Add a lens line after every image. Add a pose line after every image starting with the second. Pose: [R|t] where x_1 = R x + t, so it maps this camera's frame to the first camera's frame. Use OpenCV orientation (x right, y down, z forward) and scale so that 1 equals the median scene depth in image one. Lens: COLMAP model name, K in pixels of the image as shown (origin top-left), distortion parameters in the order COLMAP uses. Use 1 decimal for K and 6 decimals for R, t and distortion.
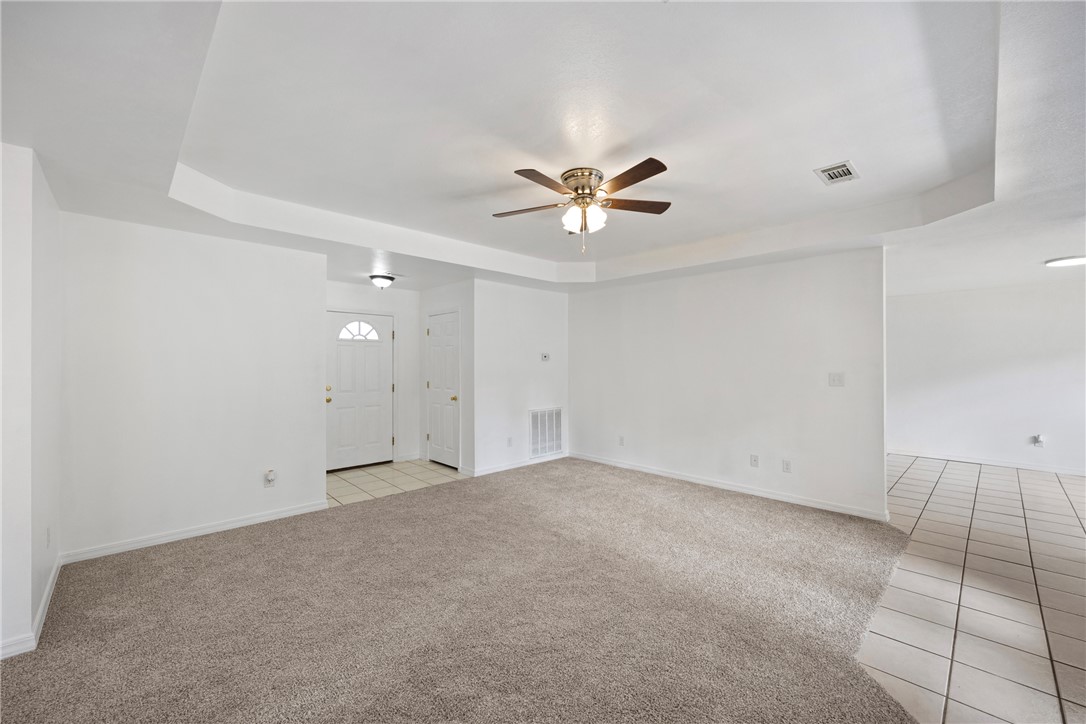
lens RADIAL K [[450.3, 0, 539.3], [0, 450.3, 358.8], [0, 0, 1]] dist [0.000713, 0.000044]
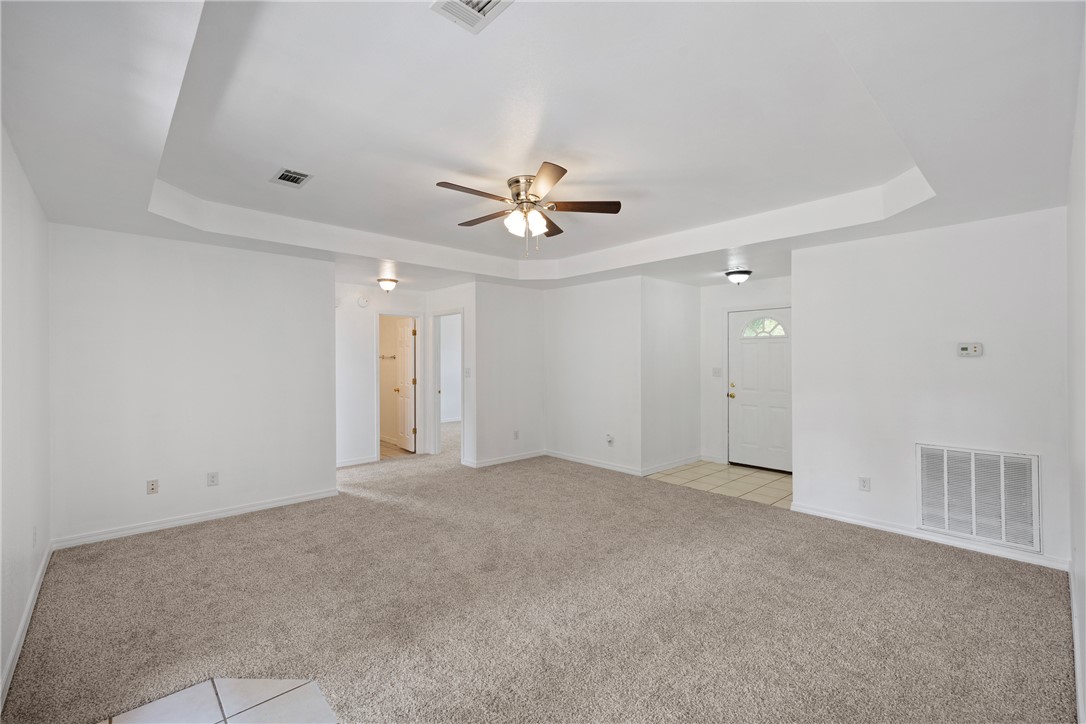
lens RADIAL K [[450.3, 0, 539.3], [0, 450.3, 358.8], [0, 0, 1]] dist [0.000713, 0.000044]
pose [[-0.024133, -0.003412, -0.999703, 0.588330], [0.007468, 0.999966, -0.003593, 0.004622], [0.999681, -0.007552, -0.024107, 0.551326]]
